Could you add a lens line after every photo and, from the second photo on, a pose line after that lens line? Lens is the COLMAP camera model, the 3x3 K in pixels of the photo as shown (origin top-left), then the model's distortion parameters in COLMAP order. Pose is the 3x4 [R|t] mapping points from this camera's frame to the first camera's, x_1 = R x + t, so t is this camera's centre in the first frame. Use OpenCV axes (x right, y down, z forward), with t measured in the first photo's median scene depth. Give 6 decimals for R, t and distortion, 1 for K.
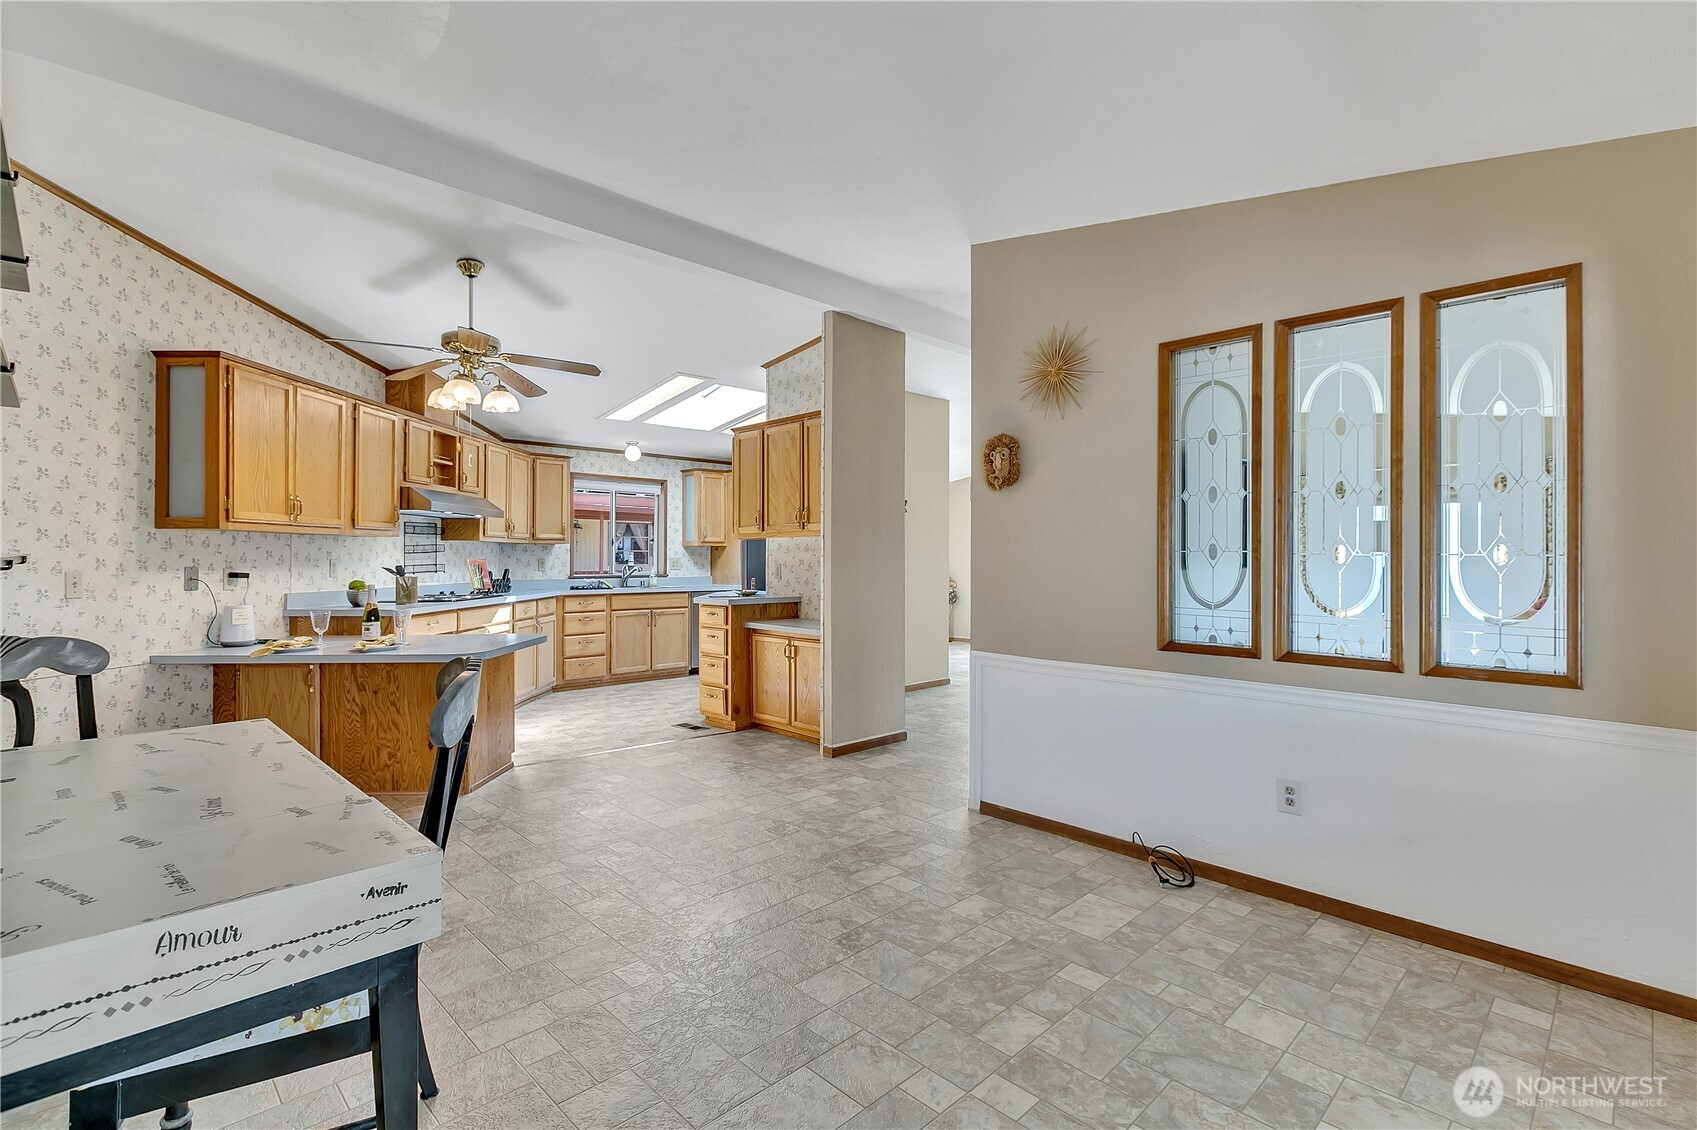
lens RADIAL K [[768.5, 0, 845.7], [0, 768.5, 553.3], [0, 0, 1]] dist [-0.000953, -0.000127]
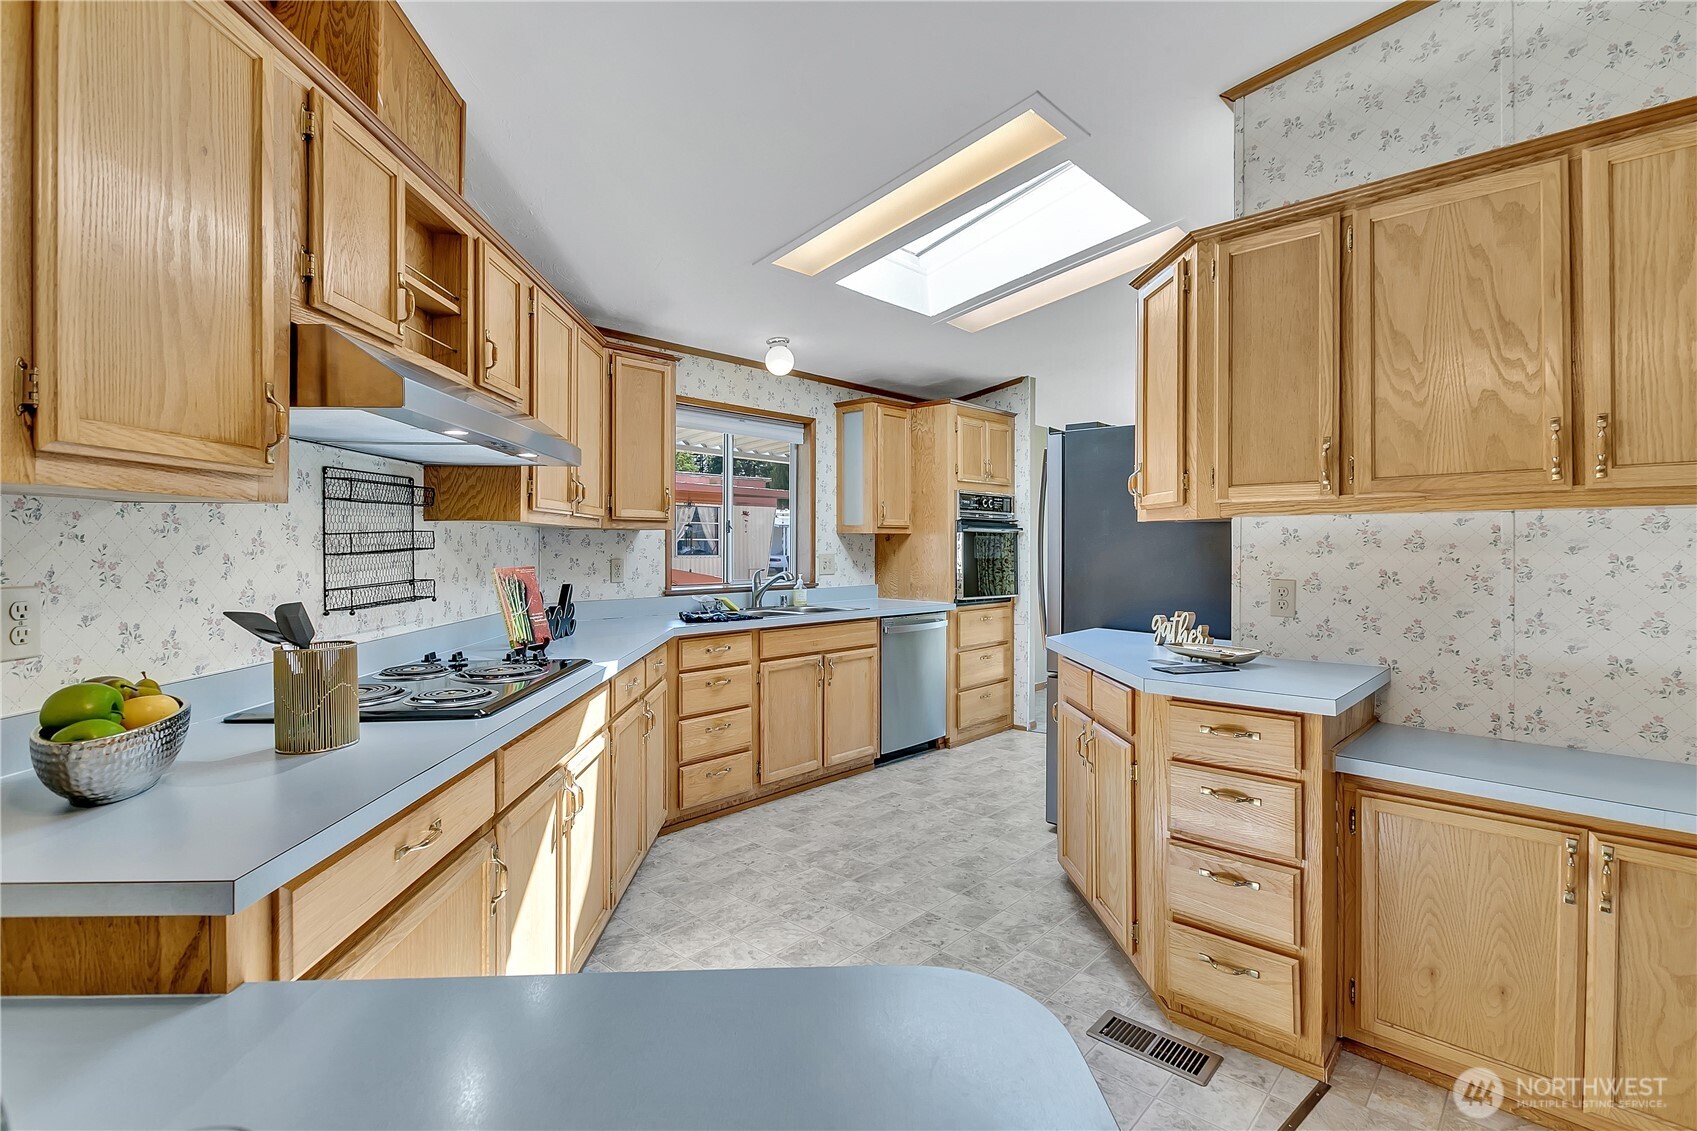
lens RADIAL K [[768.5, 0, 845.7], [0, 768.5, 553.8], [0, 0, 1]] dist [-0.000953, -0.000127]
pose [[0.999284, 0.000027, 0.037844, -0.279241], [-0.000714, 0.999835, 0.018129, -0.005852], [-0.037838, -0.018143, 0.999119, 0.511987]]
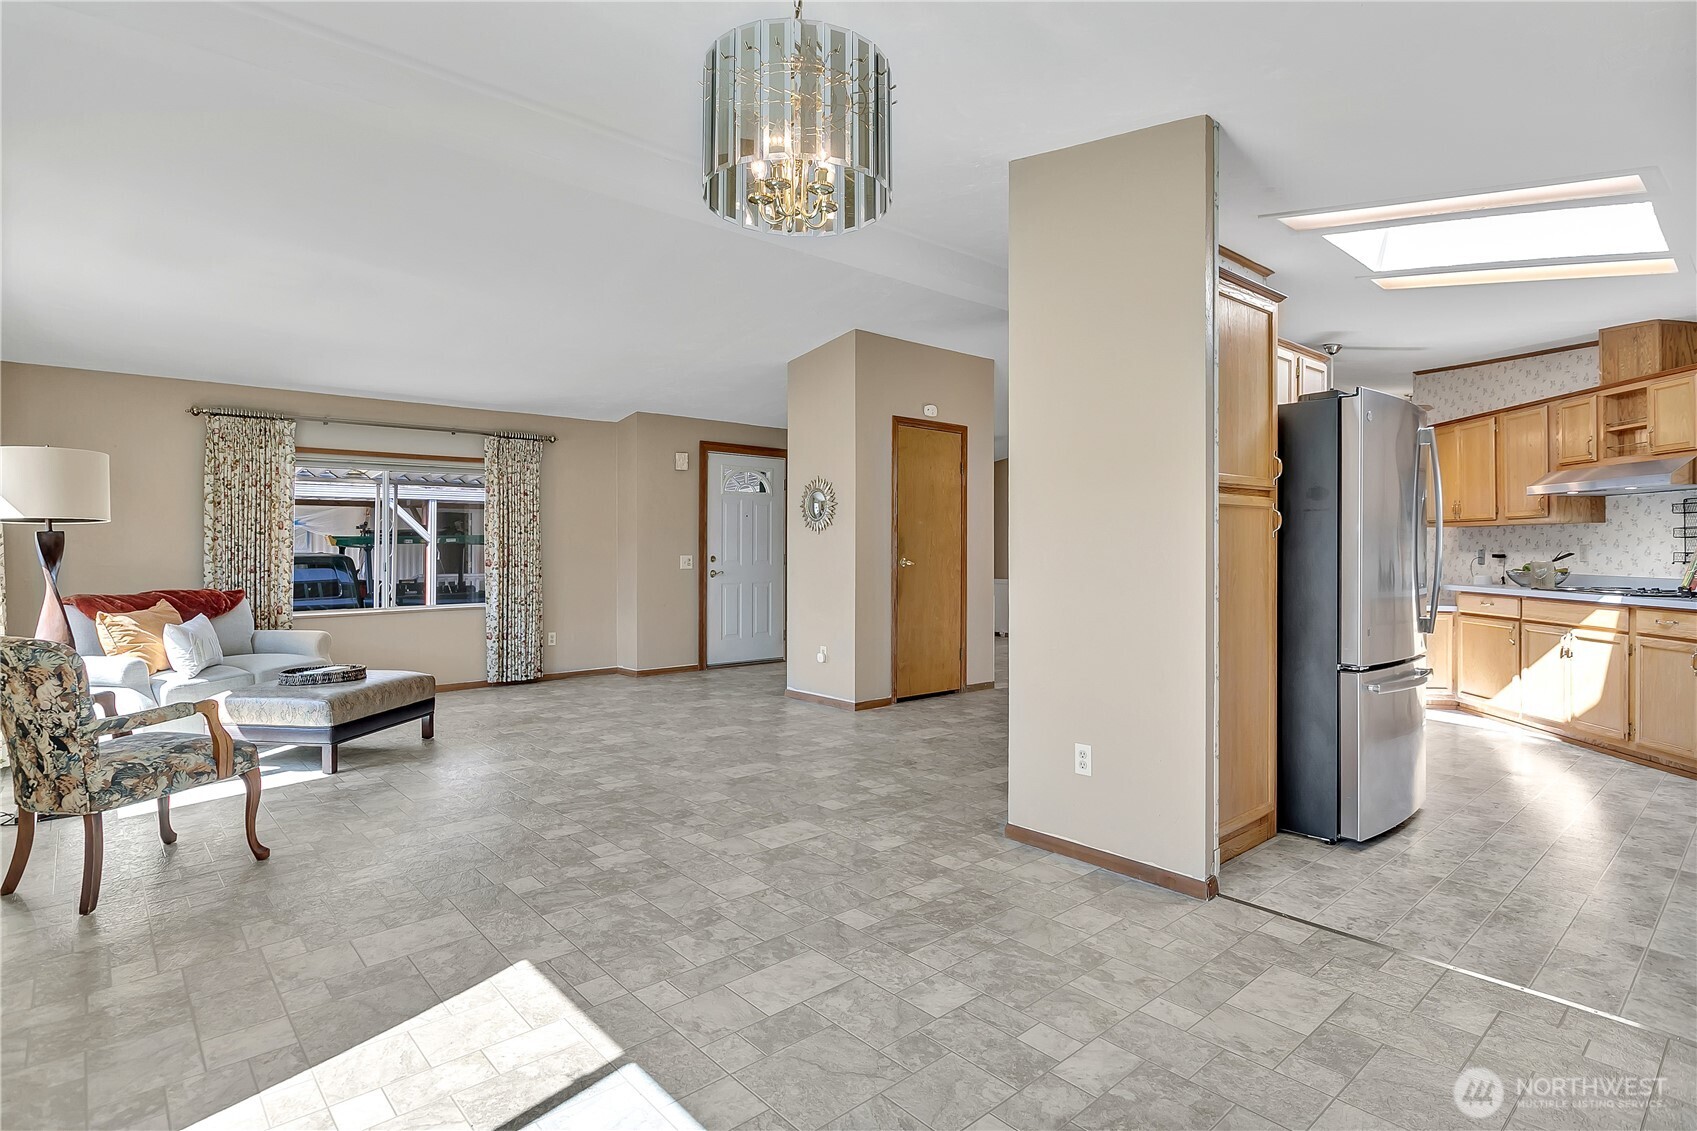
lens RADIAL K [[858.6, 0, 846.3], [0, 858.6, 543.5], [0, 0, 1]] dist [-0.000904, -0.011754]
pose [[-0.998681, -0.006923, 0.050878, 0.210500], [-0.007300, 0.999947, -0.007230, 0.015068], [-0.050825, -0.007592, -0.998679, 1.555461]]
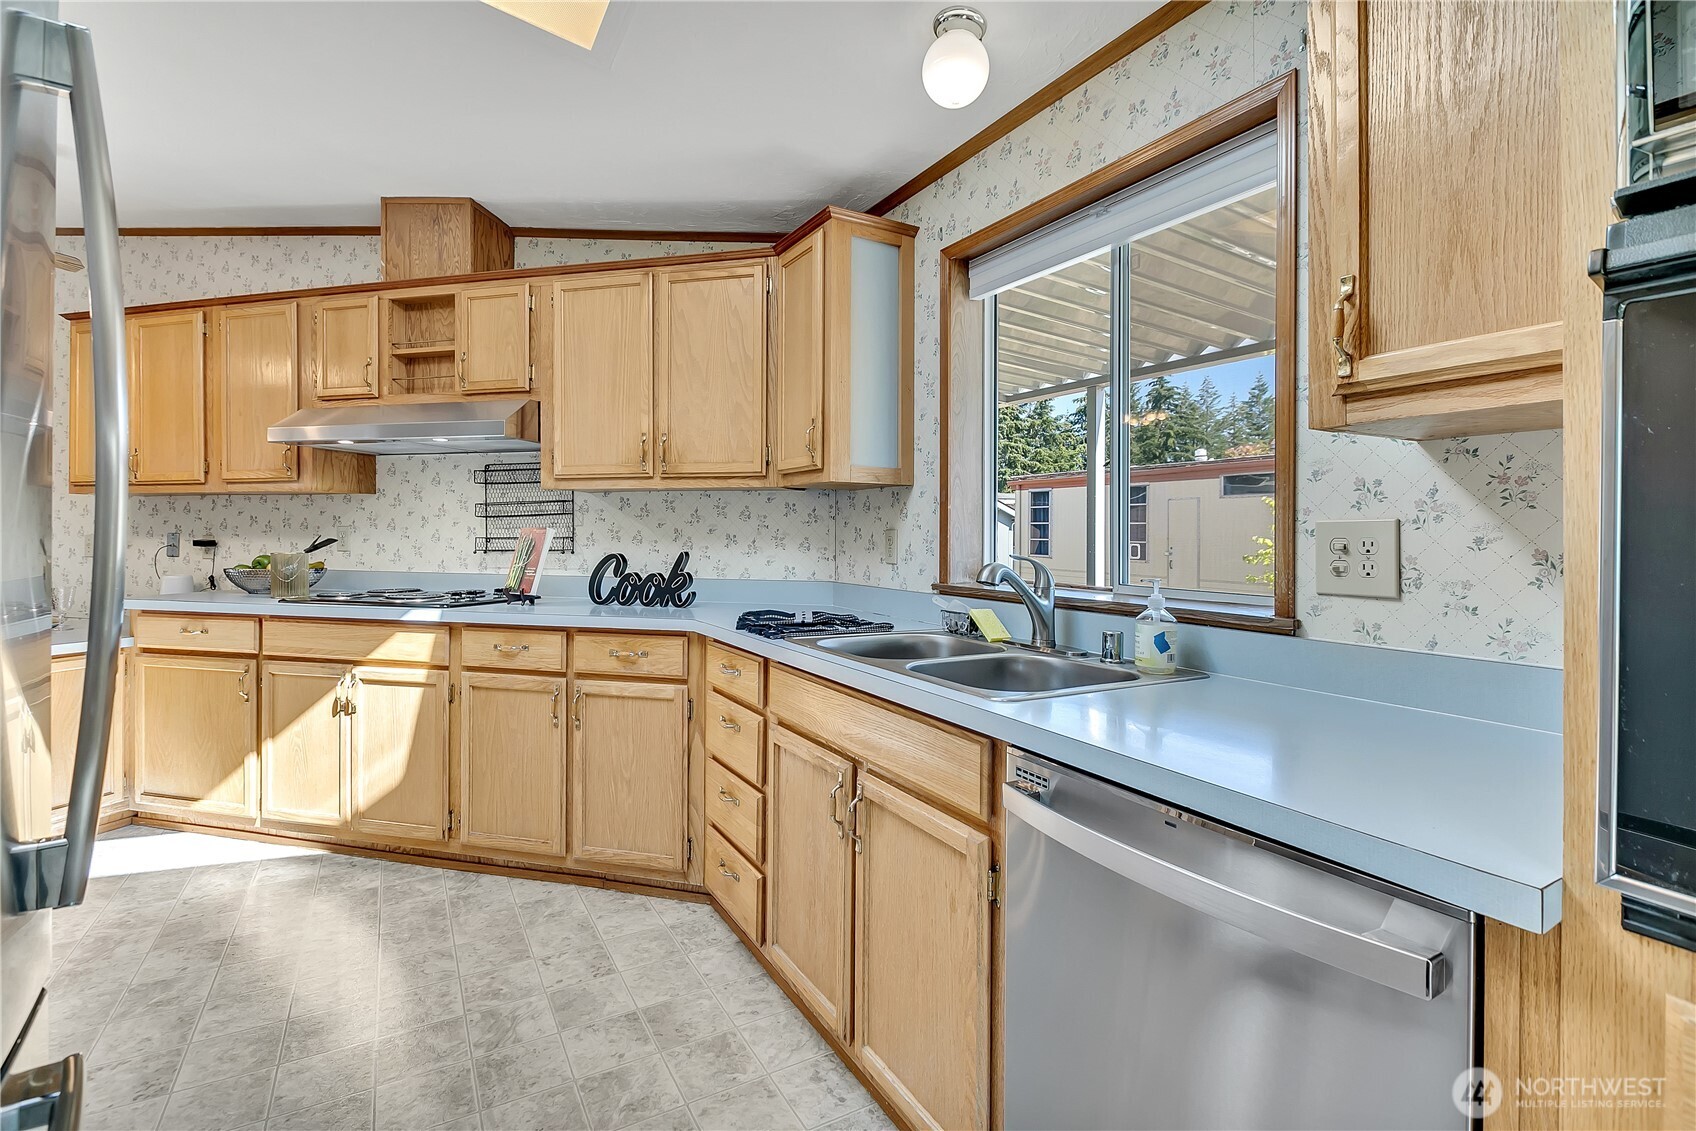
lens RADIAL K [[784.5, 0, 848.0], [0, 784.5, 532.3], [0, 0, 1]] dist [0.001319, -0.000380]
pose [[-0.244443, -0.004333, -0.969654, -0.043704], [-0.001167, 0.999991, -0.004175, 0.010922], [0.969663, 0.000111, -0.244446, 1.140119]]
